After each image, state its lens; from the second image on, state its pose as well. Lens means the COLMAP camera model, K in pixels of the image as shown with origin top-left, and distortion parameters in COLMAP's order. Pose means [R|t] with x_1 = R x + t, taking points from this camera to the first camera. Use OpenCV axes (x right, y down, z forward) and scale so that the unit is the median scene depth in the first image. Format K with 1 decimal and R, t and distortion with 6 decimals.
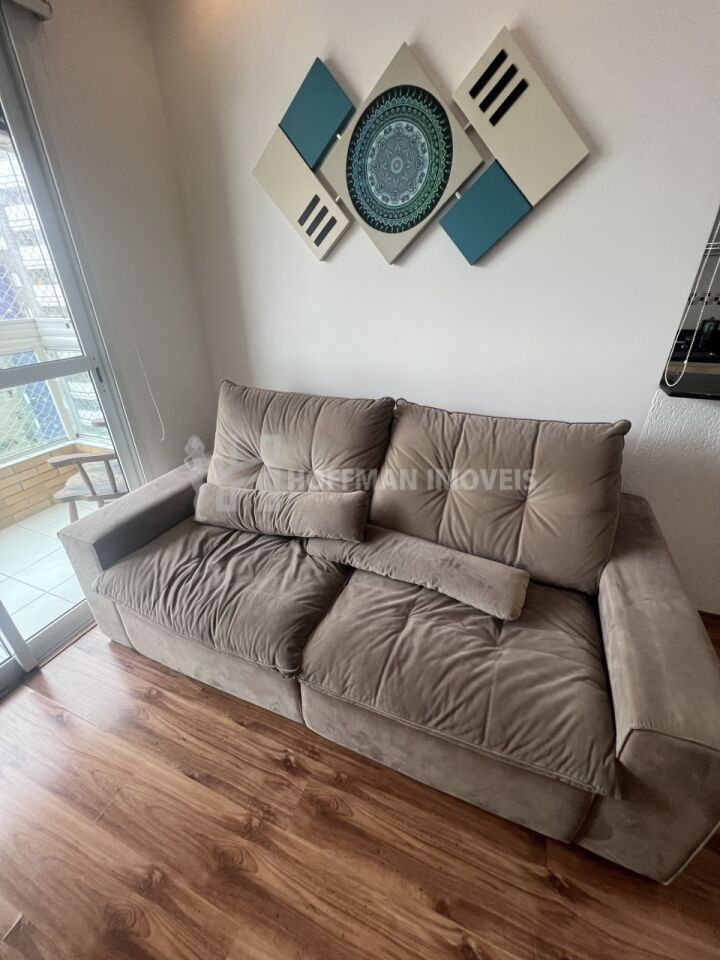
lens RADIAL K [[382.8, 0, 360.8], [0, 382.8, 481.4], [0, 0, 1]] dist [-0.006644, 0.001614]
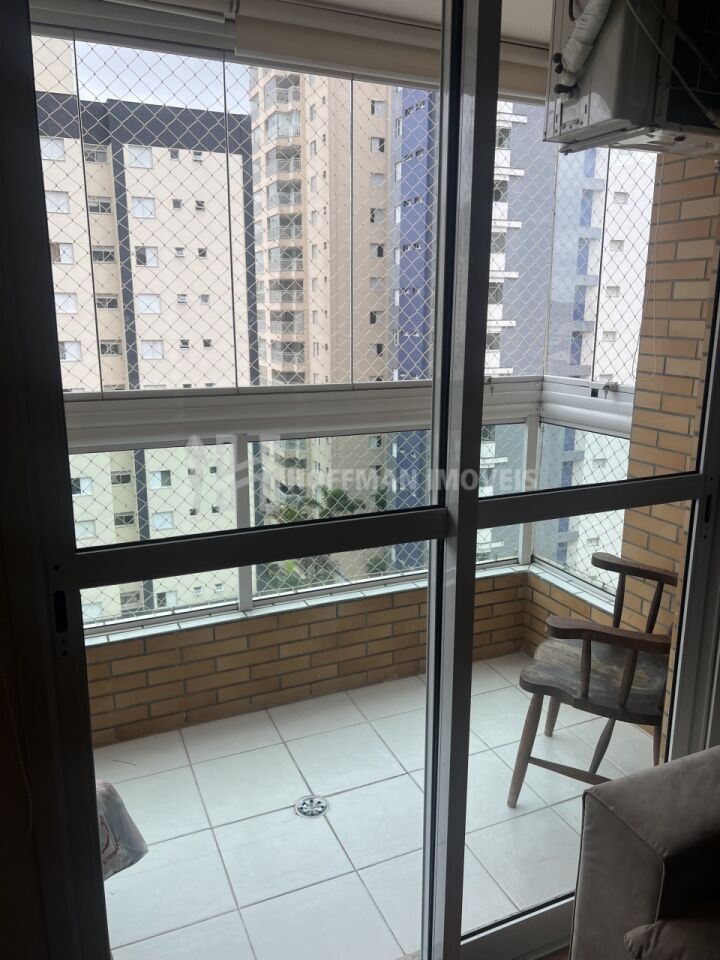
lens RADIAL K [[718.8, 0, 360.2], [0, 718.8, 479.0], [0, 0, 1]] dist [0.042466, -0.039831]
pose [[0.726188, 0.182223, -0.662907, -0.266718], [-0.332002, 0.937299, -0.106046, -0.036141], [0.602017, 0.297096, 0.741154, -0.040646]]
